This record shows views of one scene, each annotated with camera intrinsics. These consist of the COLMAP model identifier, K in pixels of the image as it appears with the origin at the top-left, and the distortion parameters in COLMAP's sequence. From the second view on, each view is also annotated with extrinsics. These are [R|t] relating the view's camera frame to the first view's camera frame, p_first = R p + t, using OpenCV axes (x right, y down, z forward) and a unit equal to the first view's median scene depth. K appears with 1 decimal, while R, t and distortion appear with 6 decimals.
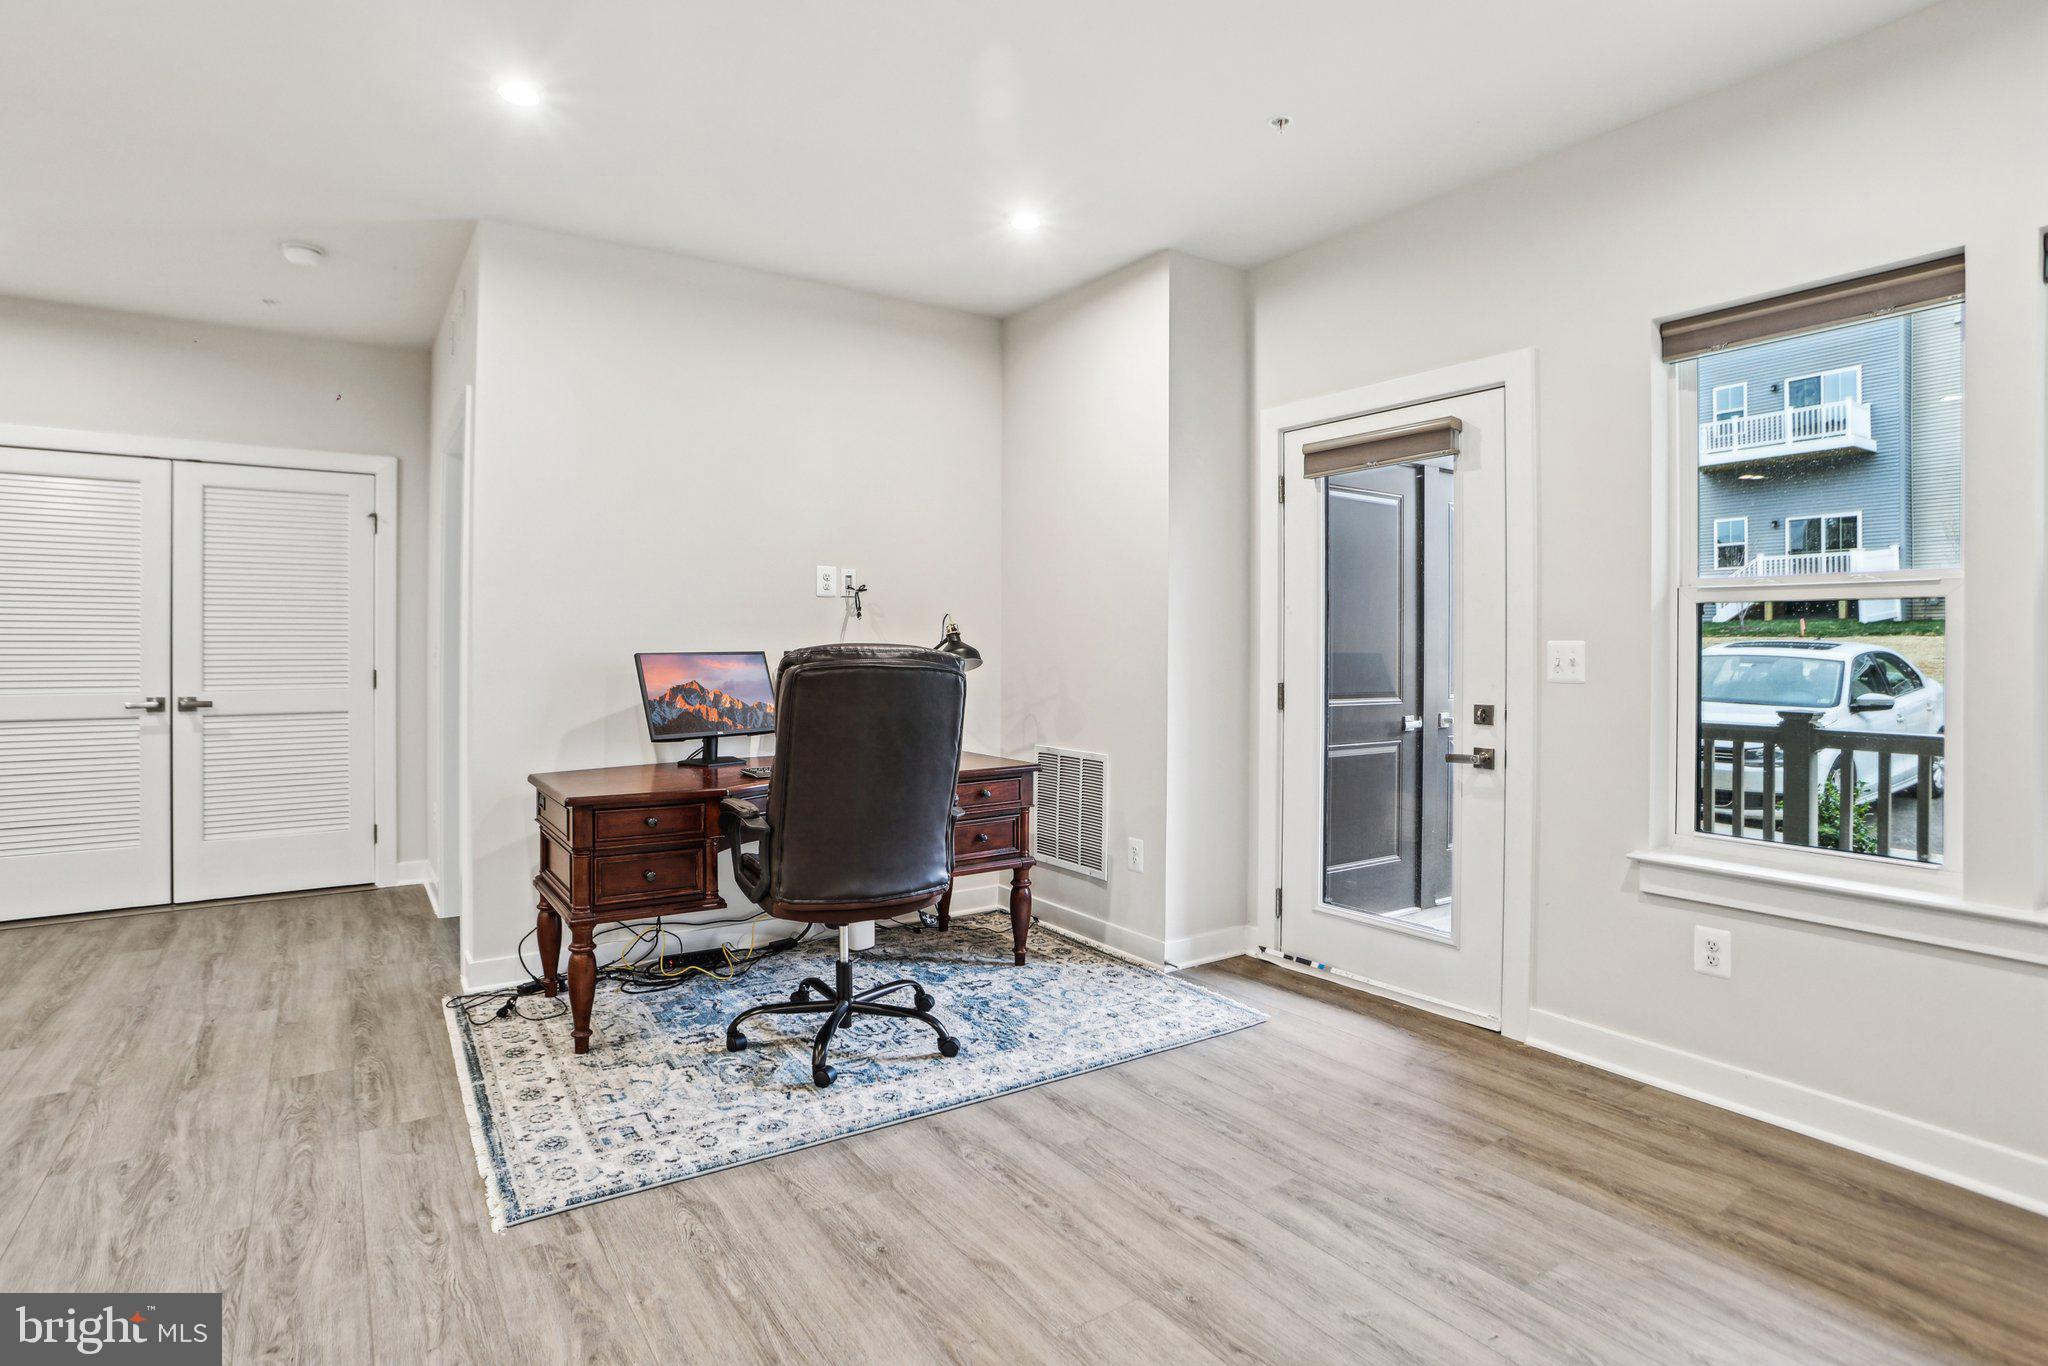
lens RADIAL K [[1077.6, 0, 1039.1], [0, 1077.6, 634.1], [0, 0, 1]] dist [-0.046995, 0.027323]
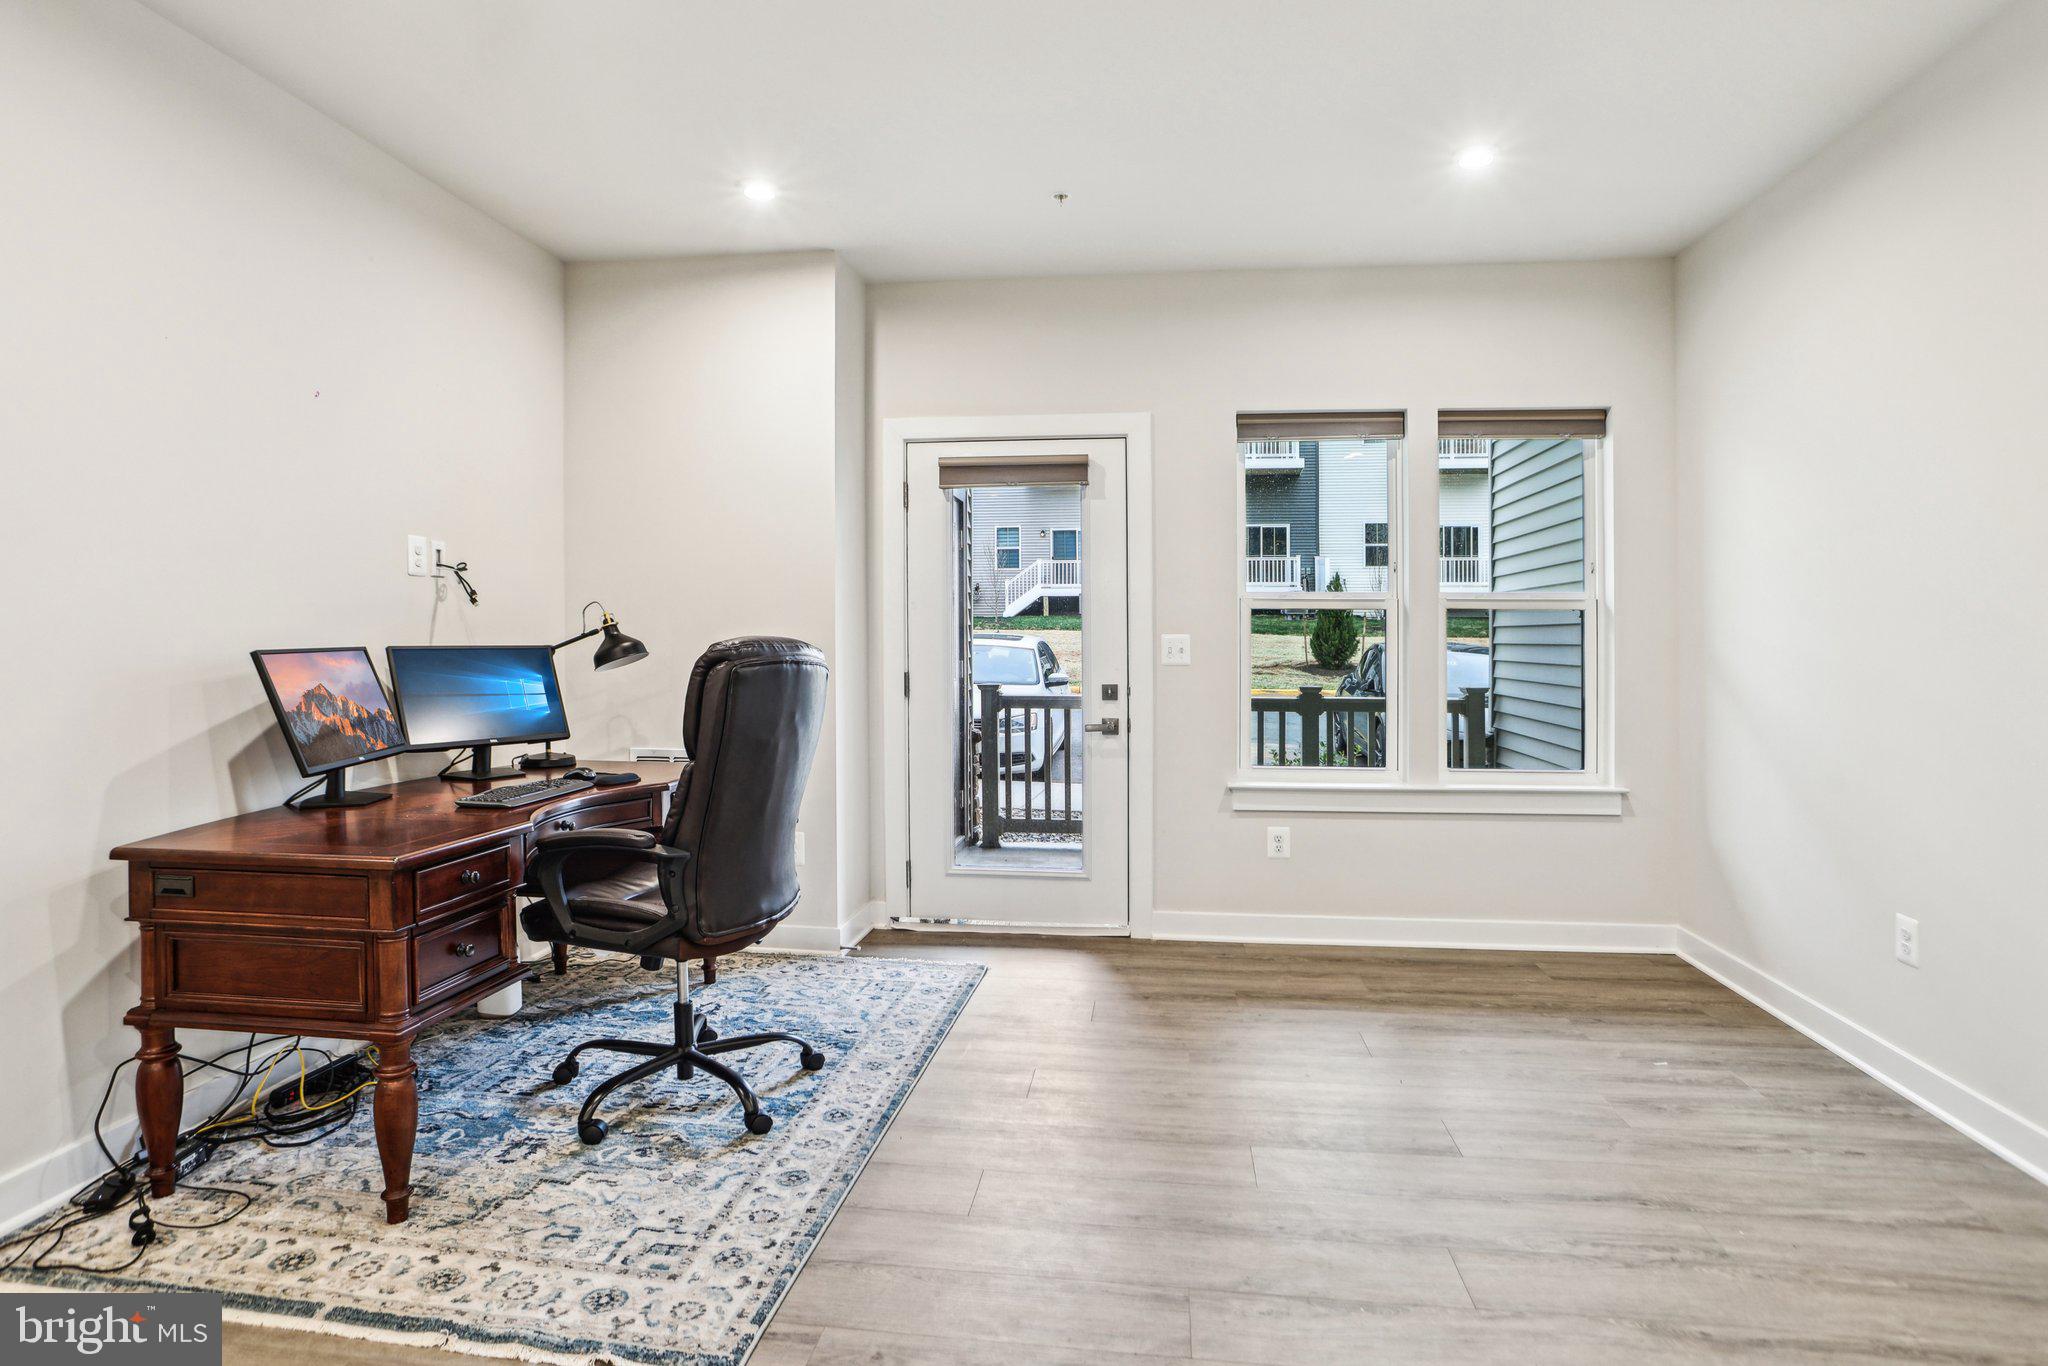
lens RADIAL K [[1077.6, 0, 1039.2], [0, 1077.6, 650.5], [0, 0, 1]] dist [-0.046995, 0.027323]
pose [[0.663143, -0.008168, 0.748448, -0.604307], [-0.005503, 0.999860, 0.015788, 0.005451], [-0.748472, -0.014589, 0.663006, 0.207317]]
